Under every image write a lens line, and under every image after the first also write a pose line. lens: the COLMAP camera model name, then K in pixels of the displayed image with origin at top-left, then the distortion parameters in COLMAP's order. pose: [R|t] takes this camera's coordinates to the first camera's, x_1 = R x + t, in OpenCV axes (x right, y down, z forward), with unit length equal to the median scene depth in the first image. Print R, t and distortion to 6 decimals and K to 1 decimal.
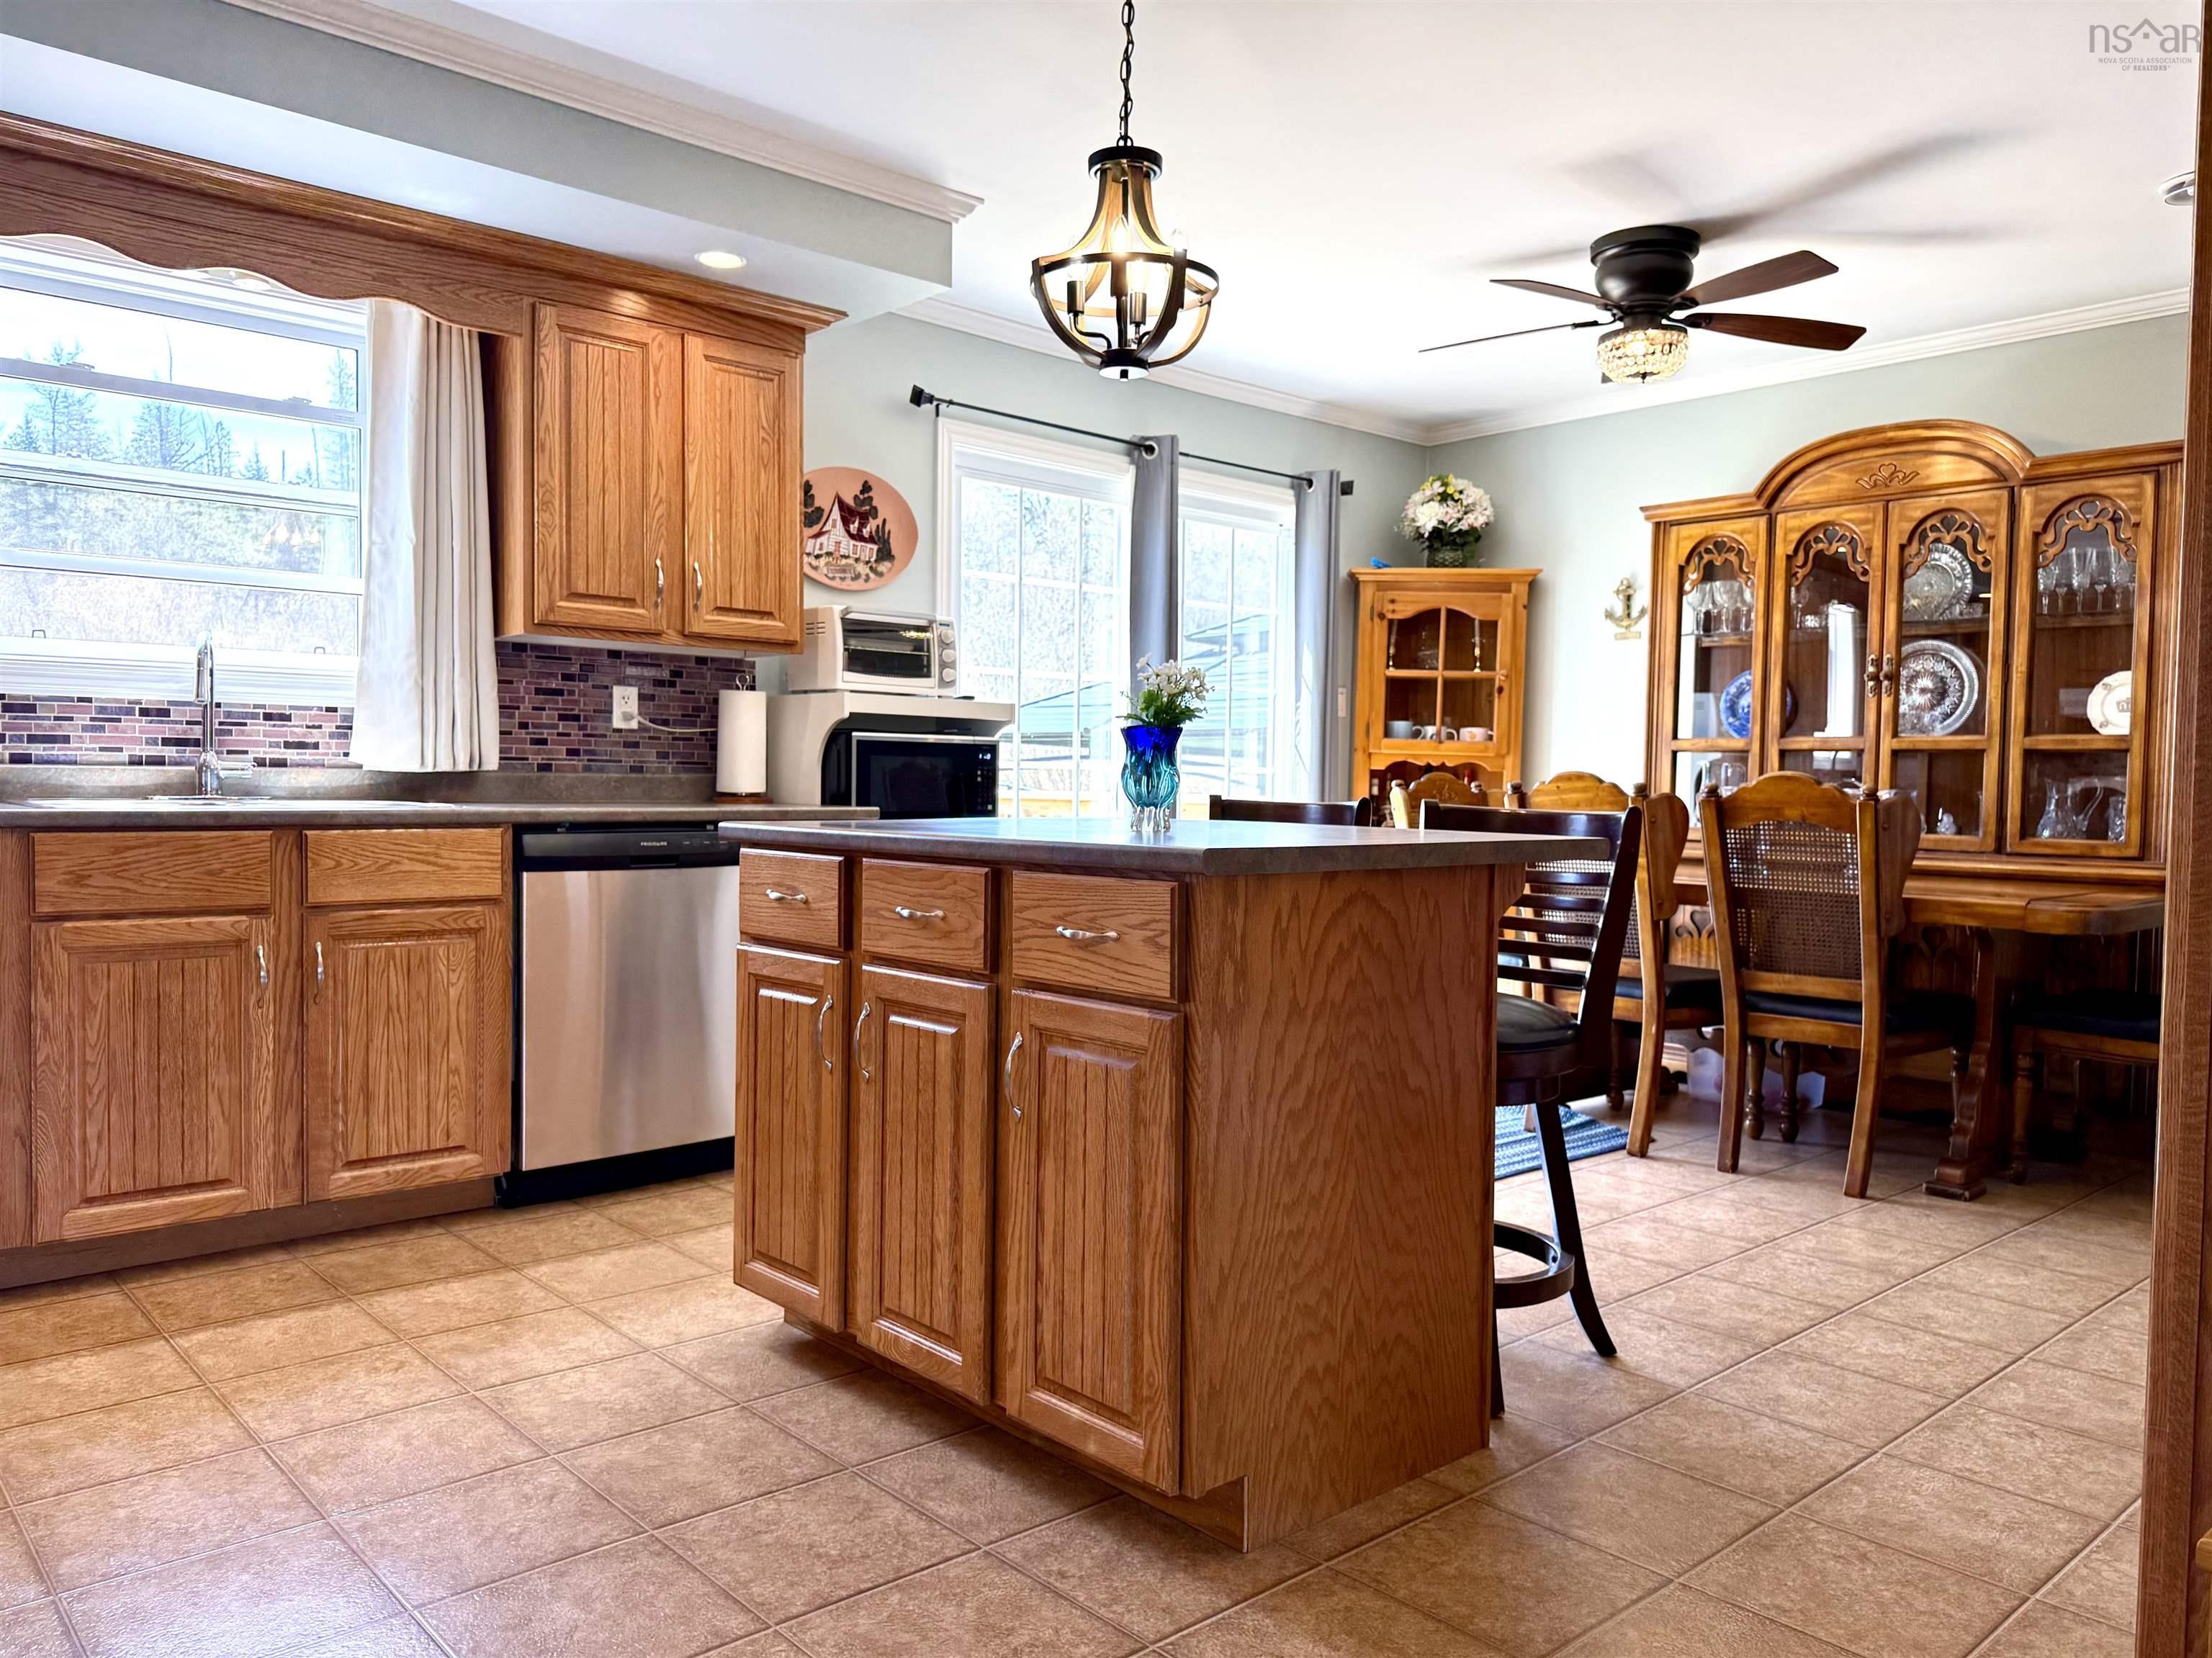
lens RADIAL K [[1575.3, 0, 1102.3], [0, 1575.3, 836.5], [0, 0, 1]] dist [0.057505, -0.062059]
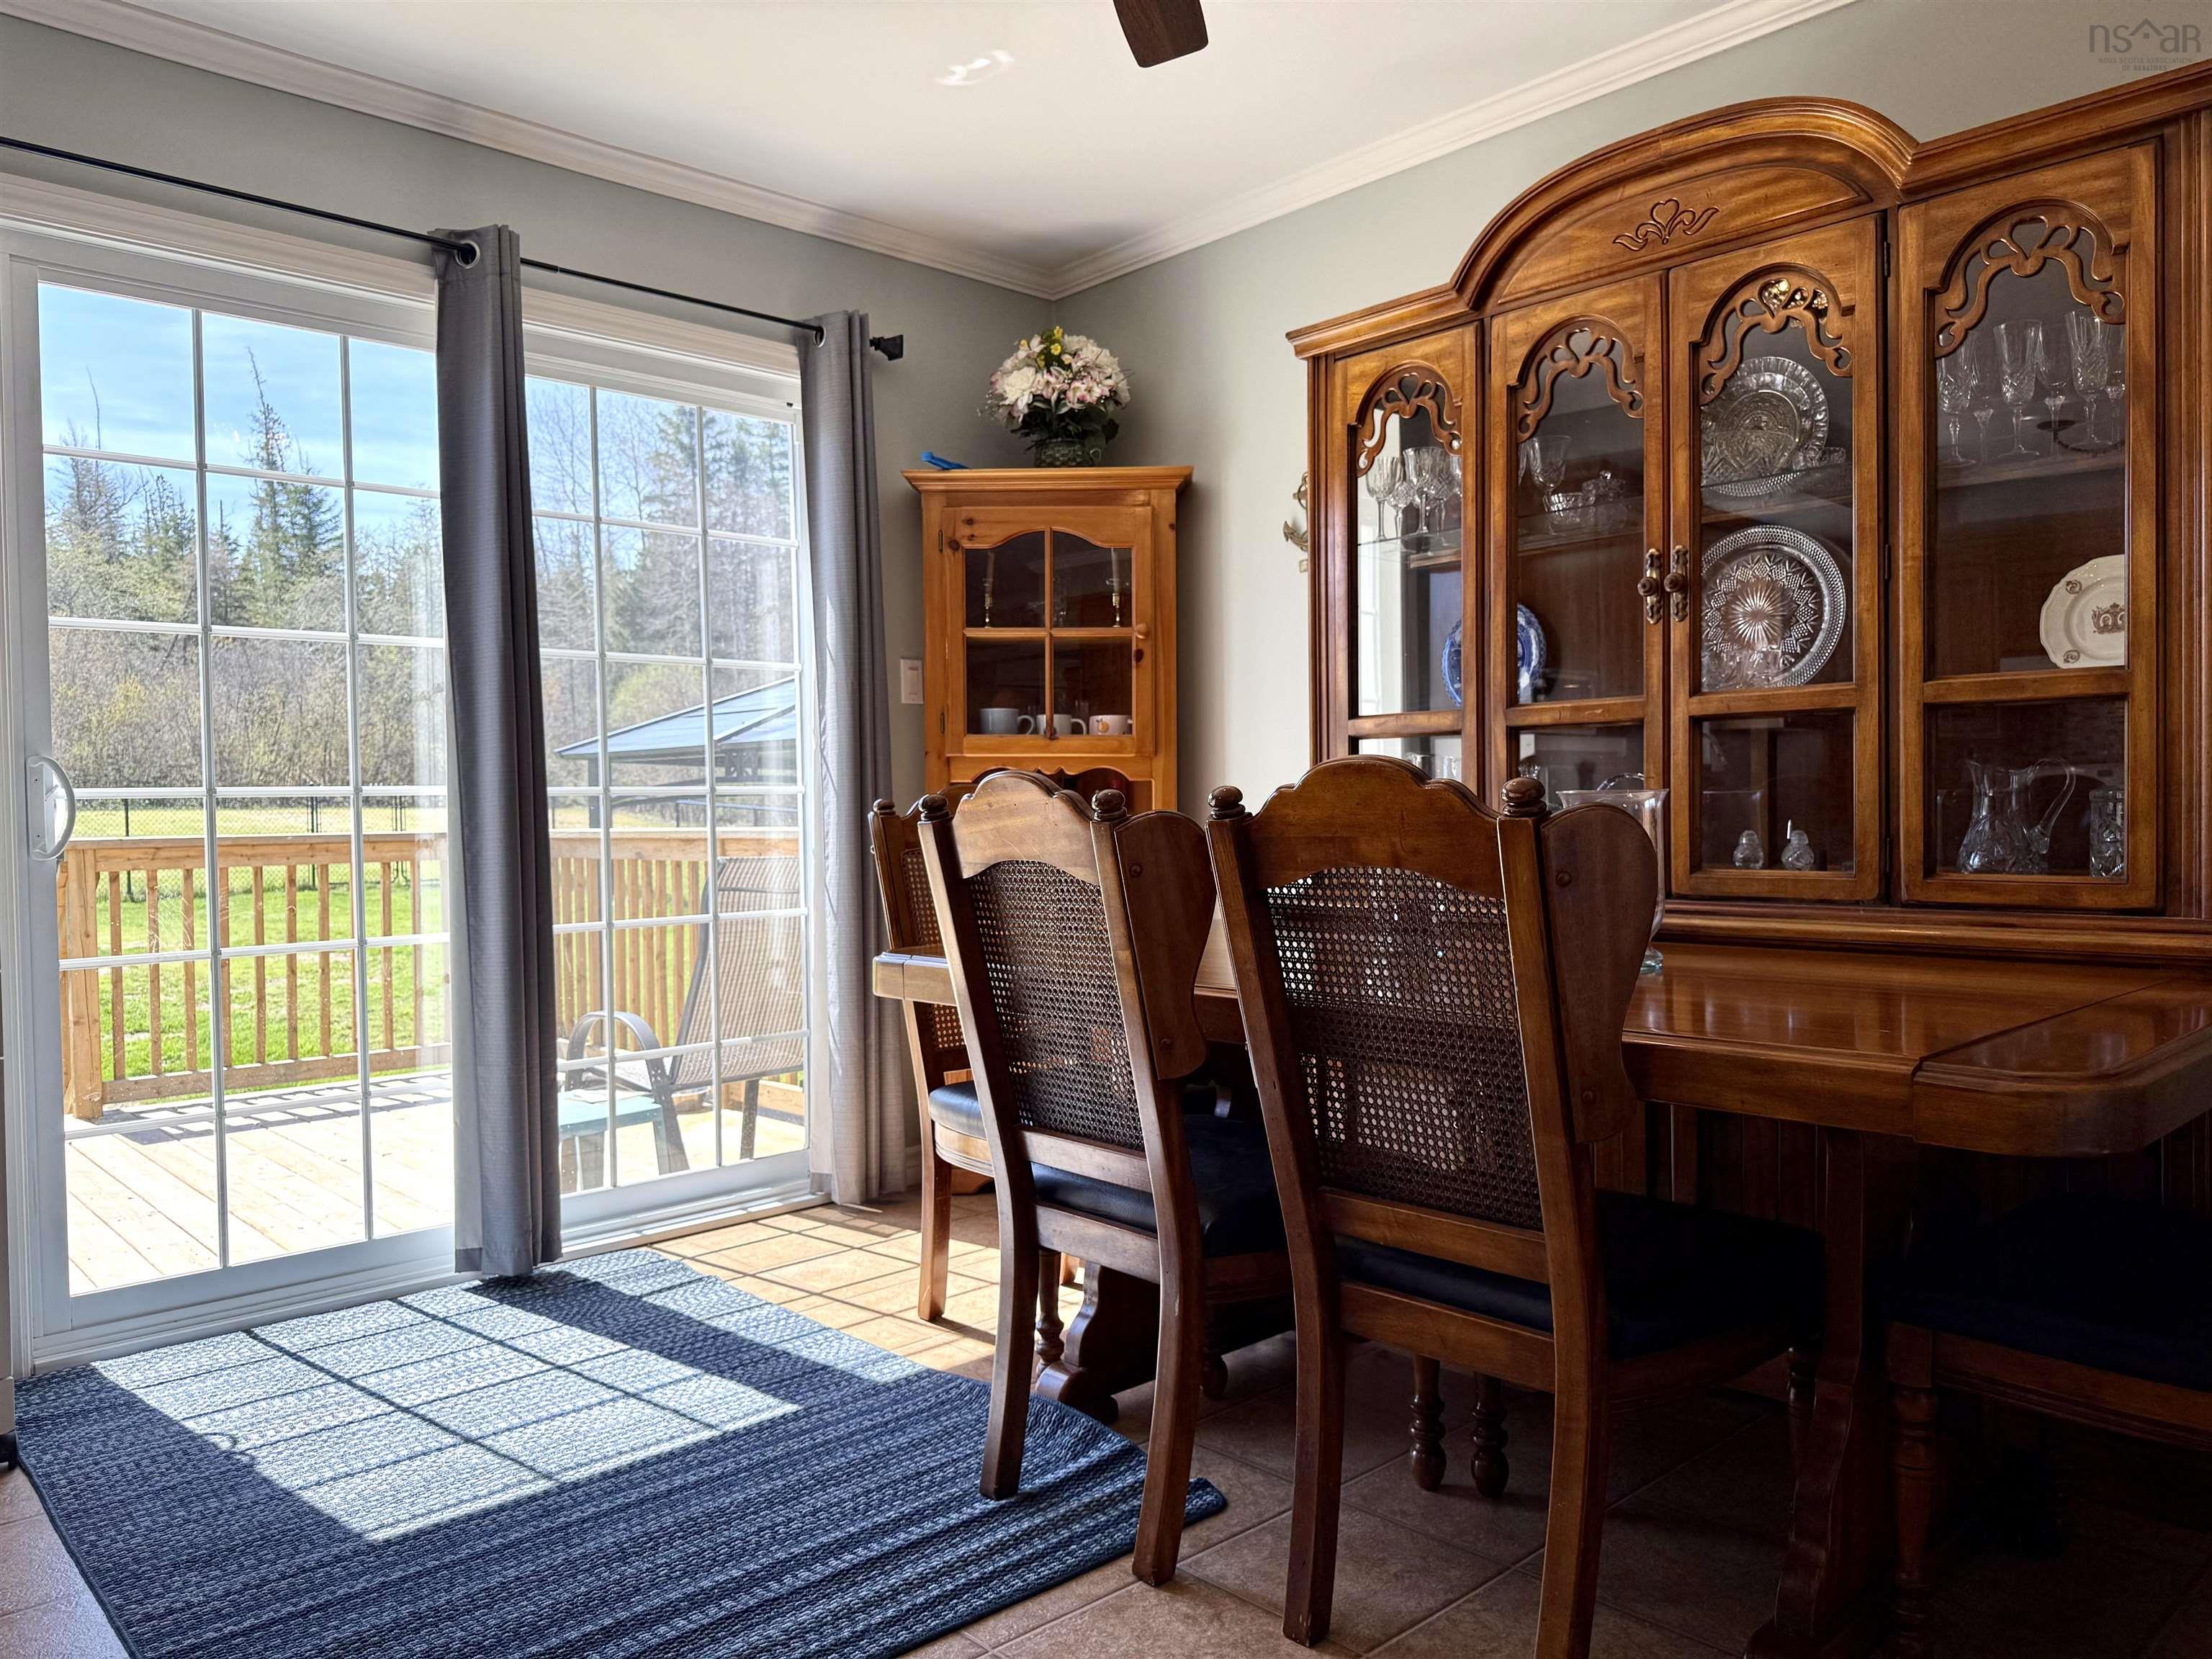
lens RADIAL K [[1575.4, 0, 1087.2], [0, 1575.4, 829.0], [0, 0, 1]] dist [0.057505, -0.062059]
pose [[0.999435, -0.030087, 0.014969, 0.275100], [0.030408, 0.999303, -0.021673, -0.010350], [-0.014307, 0.022116, 0.999653, 0.450601]]
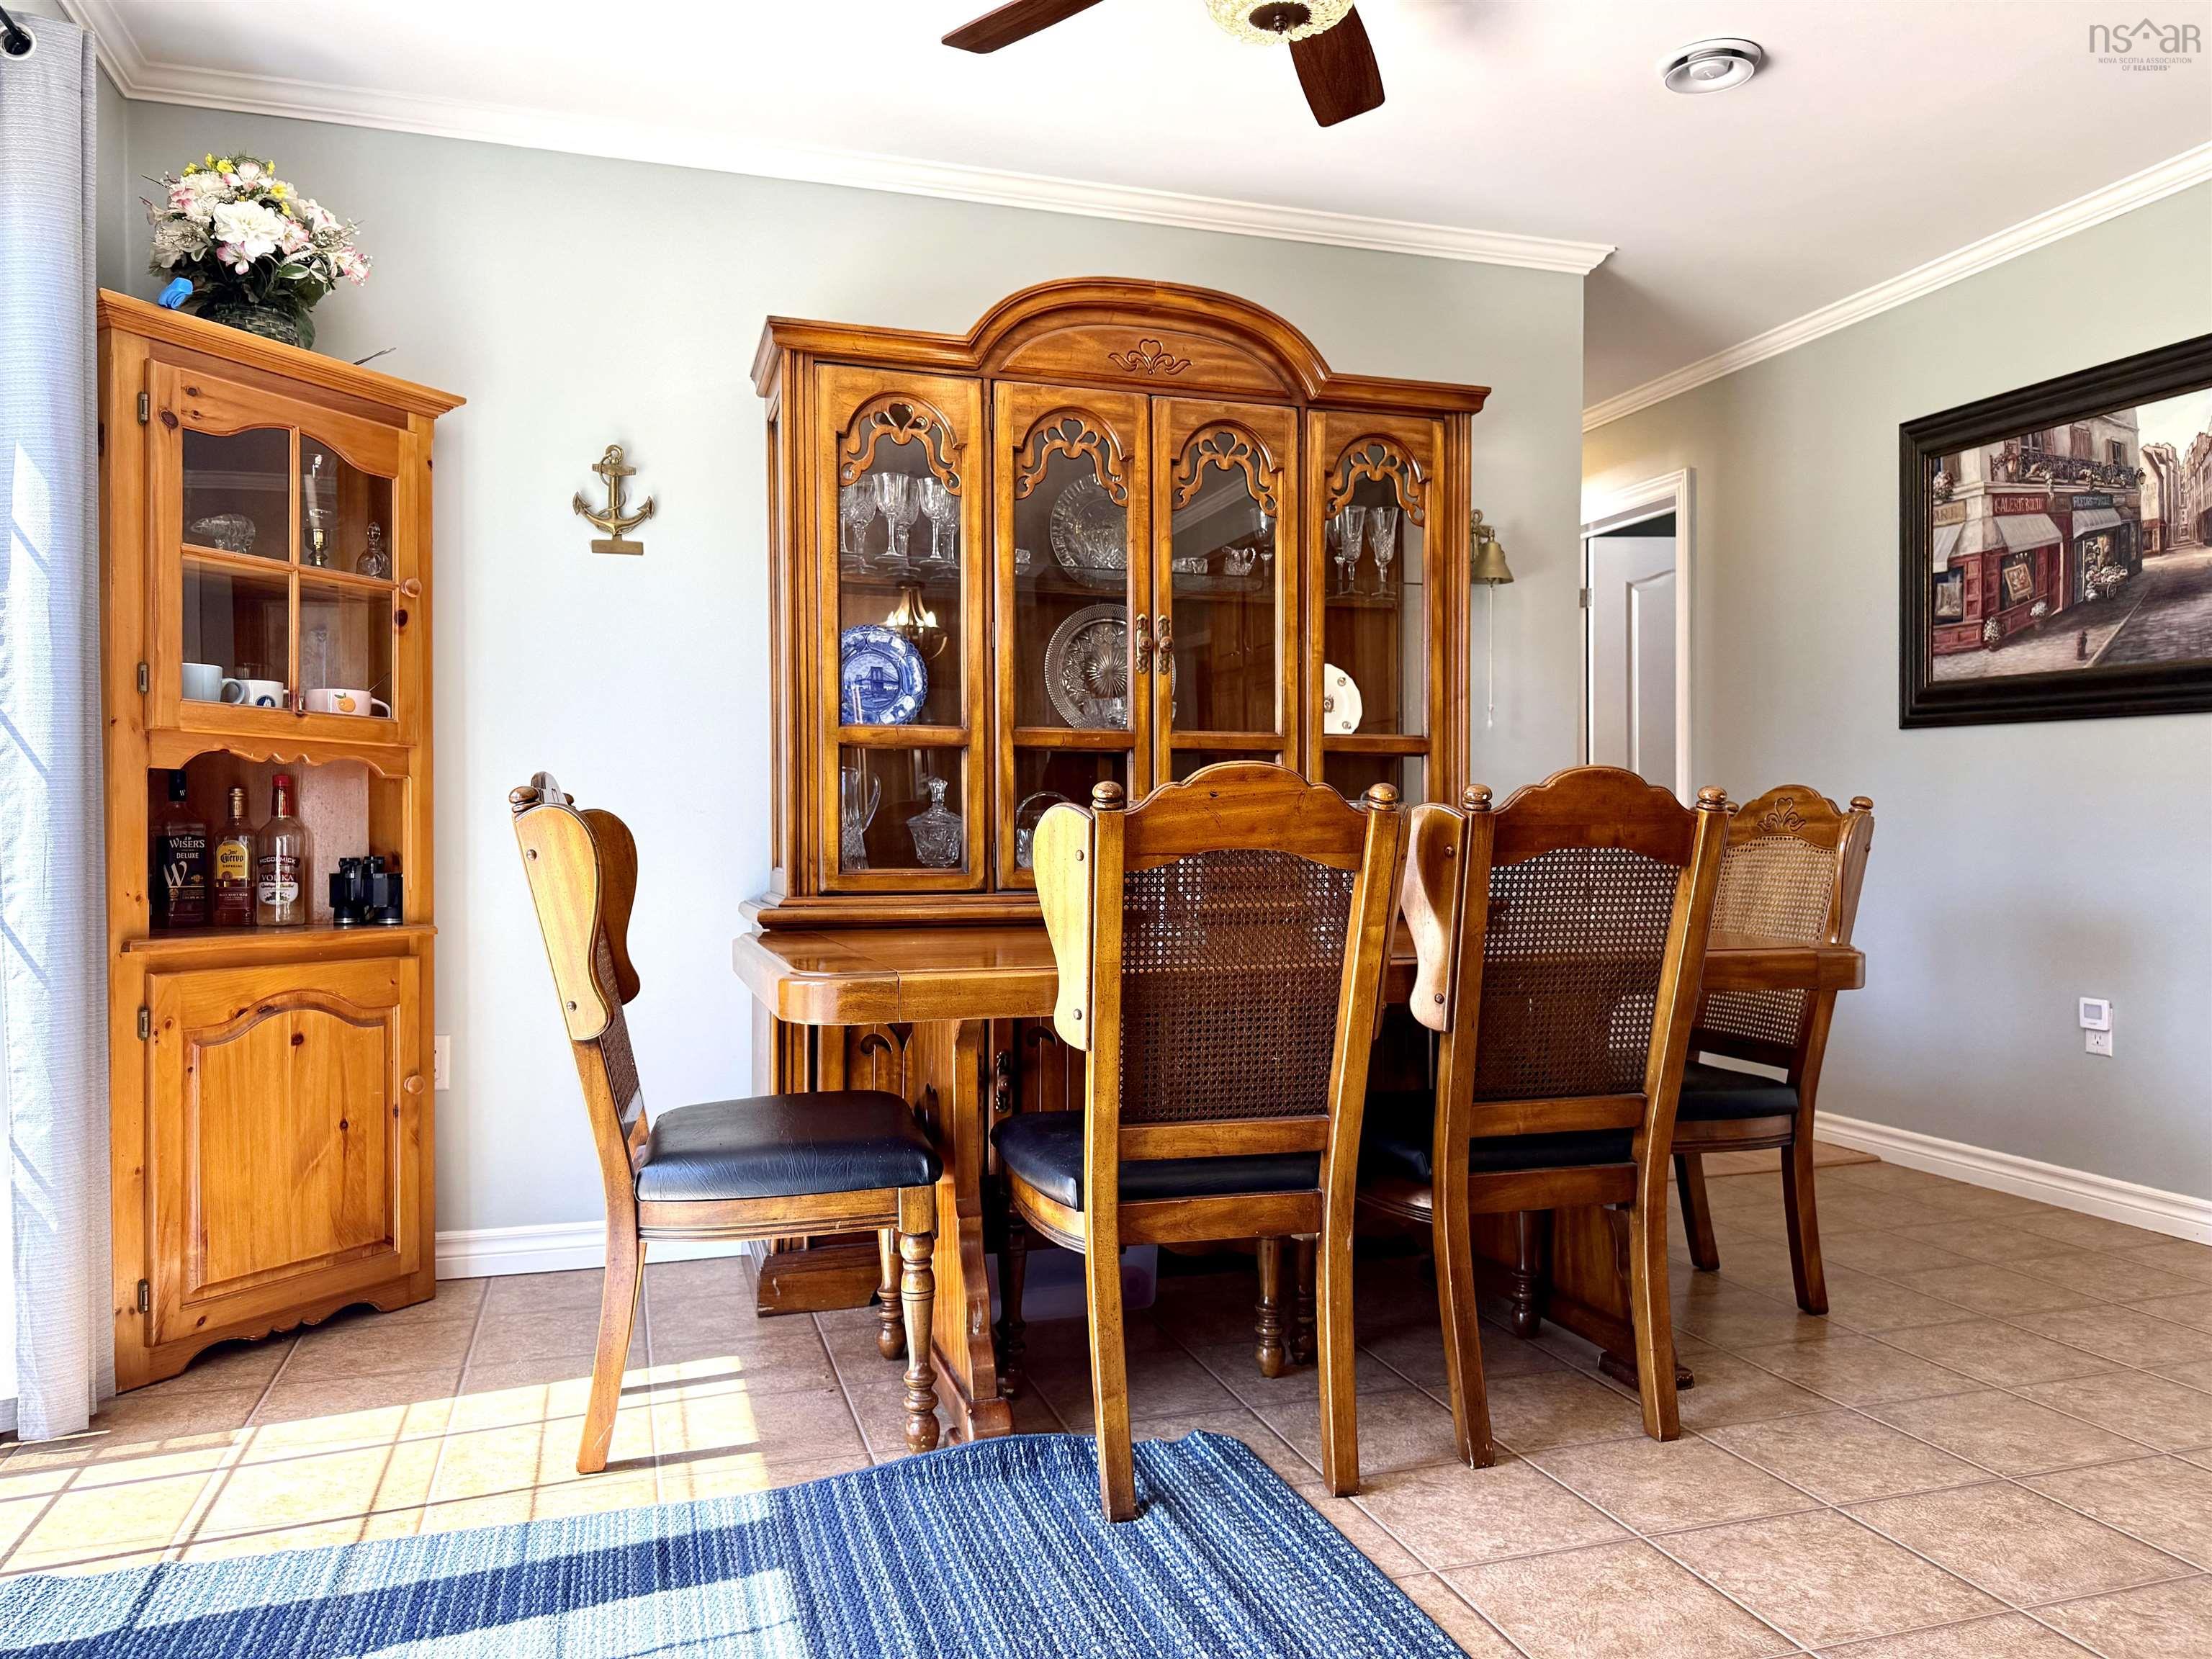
lens RADIAL K [[1575.4, 0, 1110.2], [0, 1575.4, 844.4], [0, 0, 1]] dist [0.057505, -0.062059]
pose [[0.410479, -0.020443, 0.911641, -0.149172], [0.041222, 0.999143, 0.003845, -0.016430], [-0.910938, 0.036001, 0.410970, 0.731387]]
